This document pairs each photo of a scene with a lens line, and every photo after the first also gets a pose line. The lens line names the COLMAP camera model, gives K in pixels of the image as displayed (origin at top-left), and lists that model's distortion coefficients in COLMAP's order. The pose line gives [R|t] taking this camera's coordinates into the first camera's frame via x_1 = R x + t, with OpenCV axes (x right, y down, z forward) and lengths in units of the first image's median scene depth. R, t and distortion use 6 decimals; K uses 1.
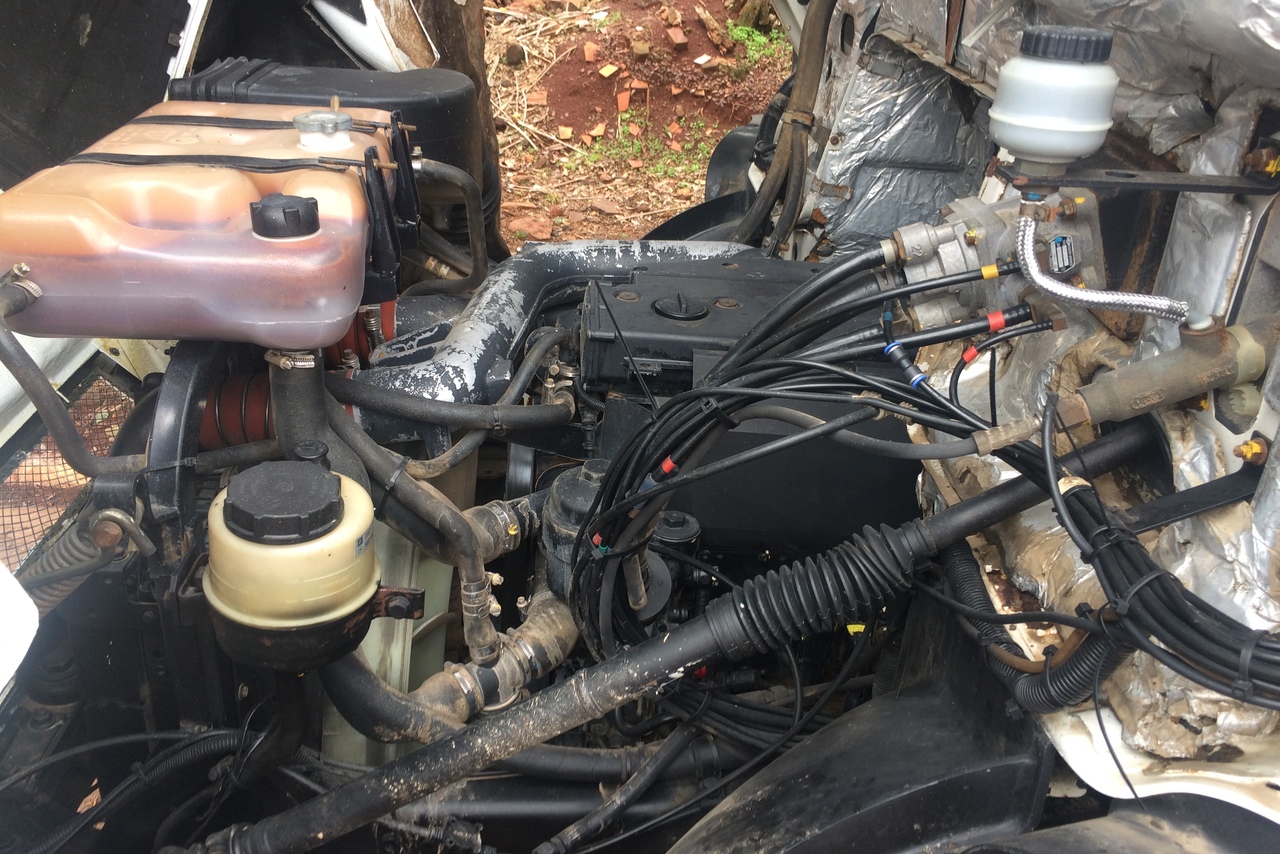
lens RADIAL K [[1100.0, 0, 633.2], [0, 1100.0, 428.8], [0, 0, 1]] dist [0.105845, -0.149874]
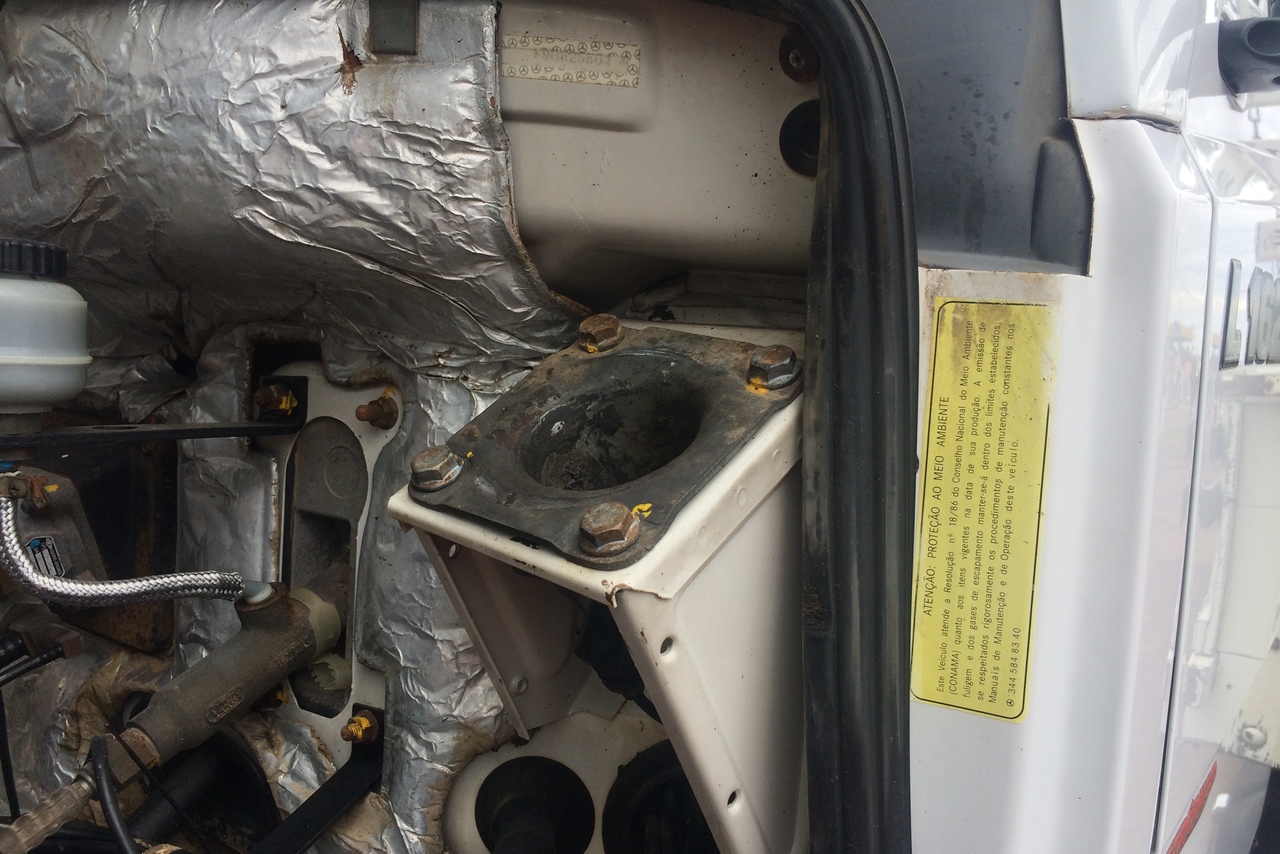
lens RADIAL K [[1100.0, 0, 633.2], [0, 1100.0, 428.8], [0, 0, 1]] dist [0.105845, -0.149874]
pose [[0.602917, -0.082298, 0.793548, 0.042543], [0.333271, 0.929702, -0.156792, 0.009724], [-0.724860, 0.358999, 0.587961, 0.282780]]
